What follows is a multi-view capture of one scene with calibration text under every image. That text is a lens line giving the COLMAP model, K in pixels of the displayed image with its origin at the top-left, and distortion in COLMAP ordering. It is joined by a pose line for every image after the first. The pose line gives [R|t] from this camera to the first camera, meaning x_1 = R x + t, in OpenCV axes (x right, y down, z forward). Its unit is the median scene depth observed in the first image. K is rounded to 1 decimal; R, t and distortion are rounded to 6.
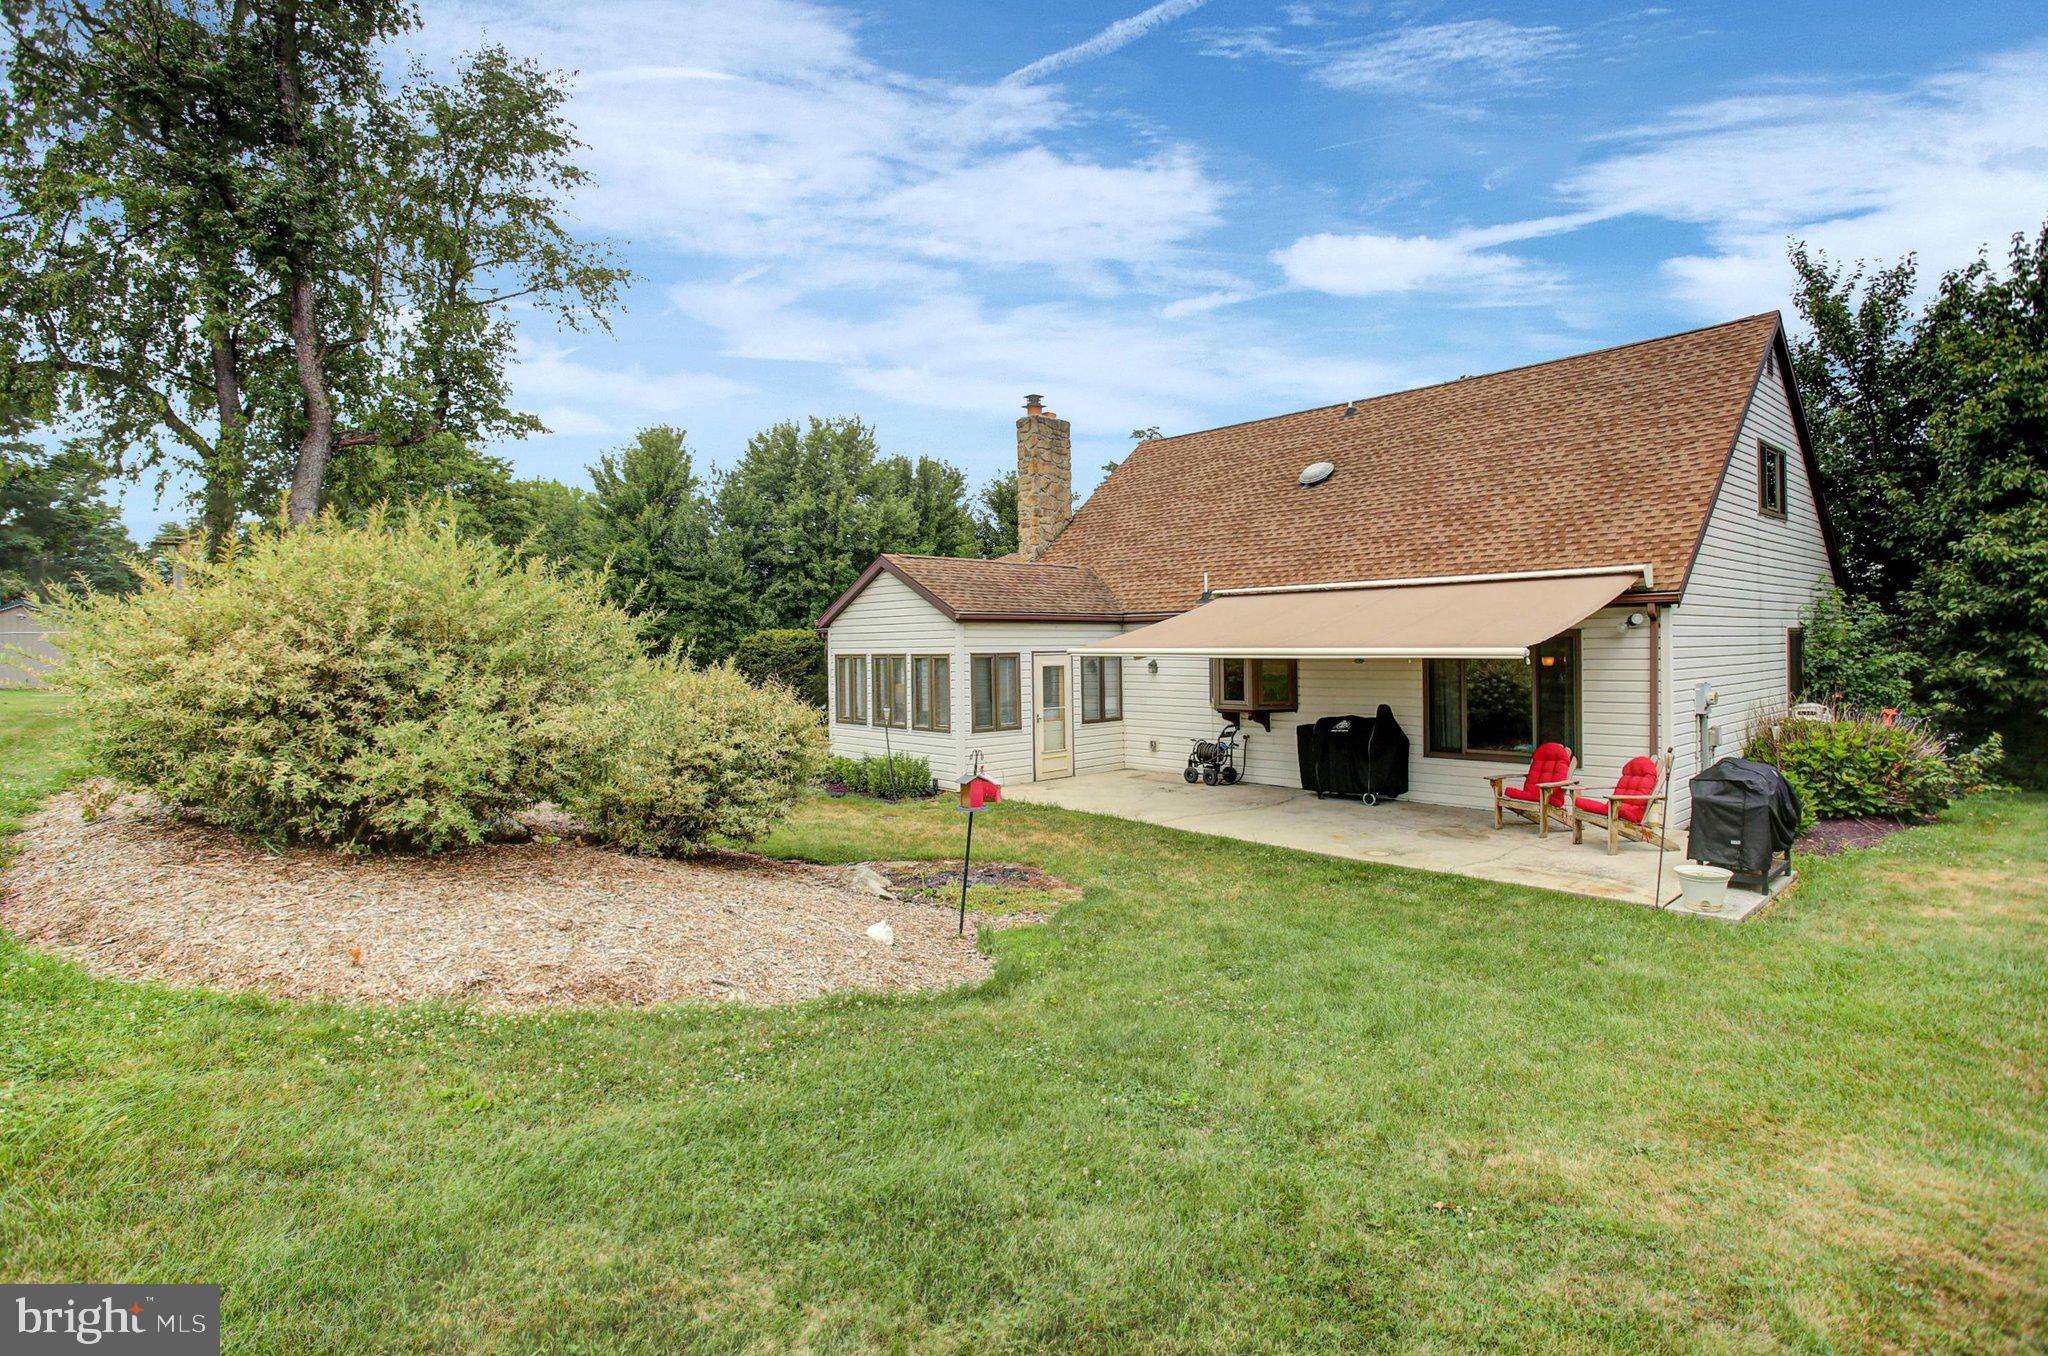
lens RADIAL K [[1025.6, 0, 1010.4], [0, 1025.6, 659.6], [0, 0, 1]] dist [-0.045317, 0.001151]
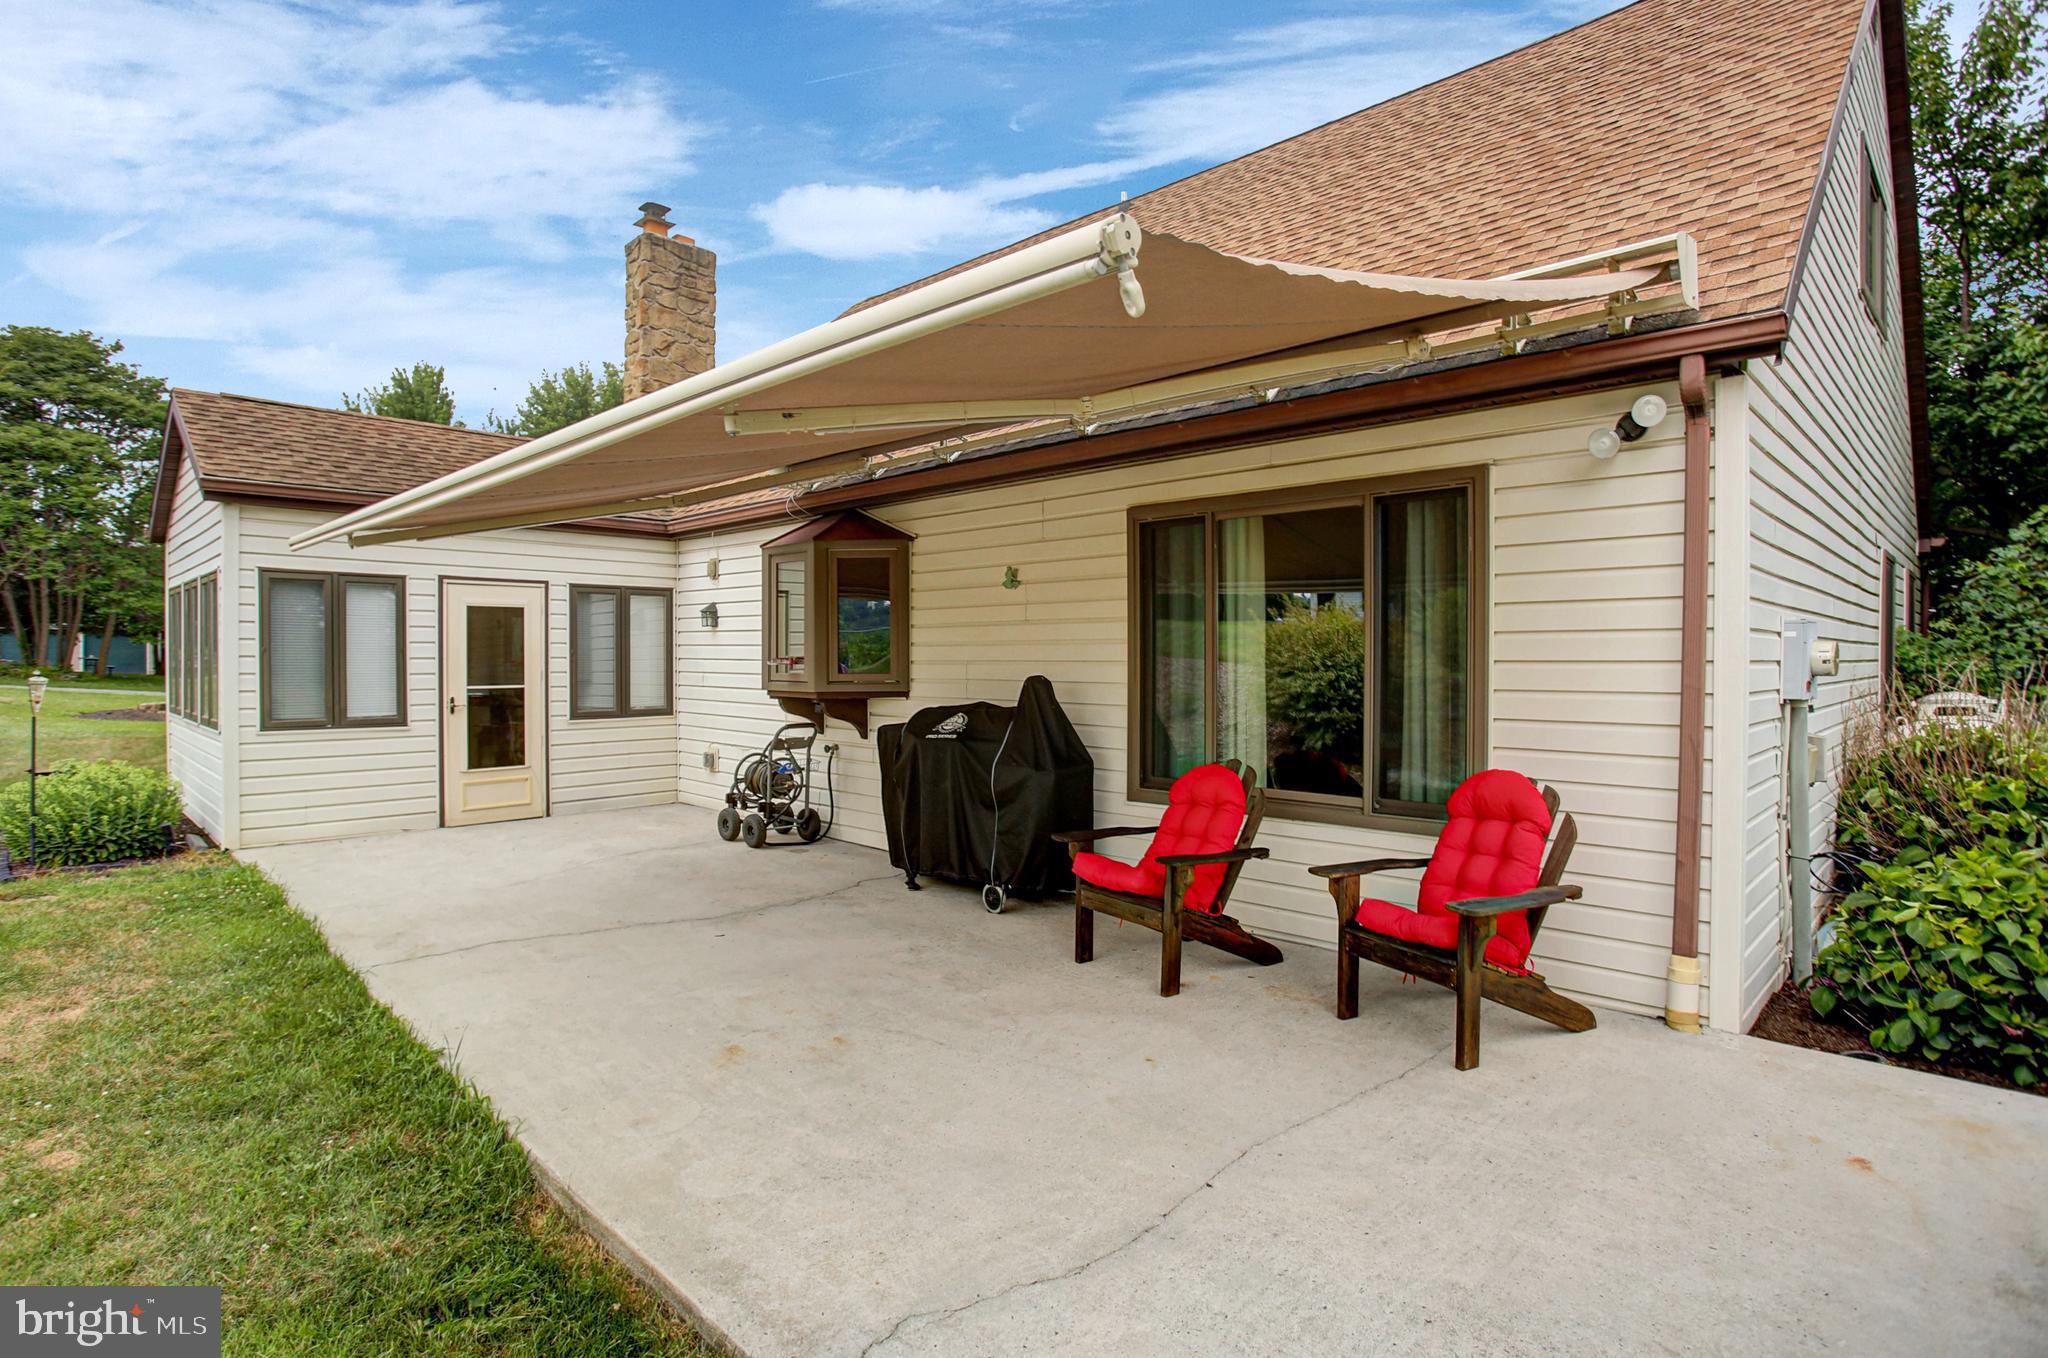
lens RADIAL K [[1025.6, 0, 1010.4], [0, 1025.6, 660.6], [0, 0, 1]] dist [-0.045317, 0.001151]
pose [[0.997267, 0.015823, 0.072164, 0.283973], [-0.015220, 0.999845, -0.008899, 0.036544], [-0.072294, 0.007776, 0.997353, 0.501784]]
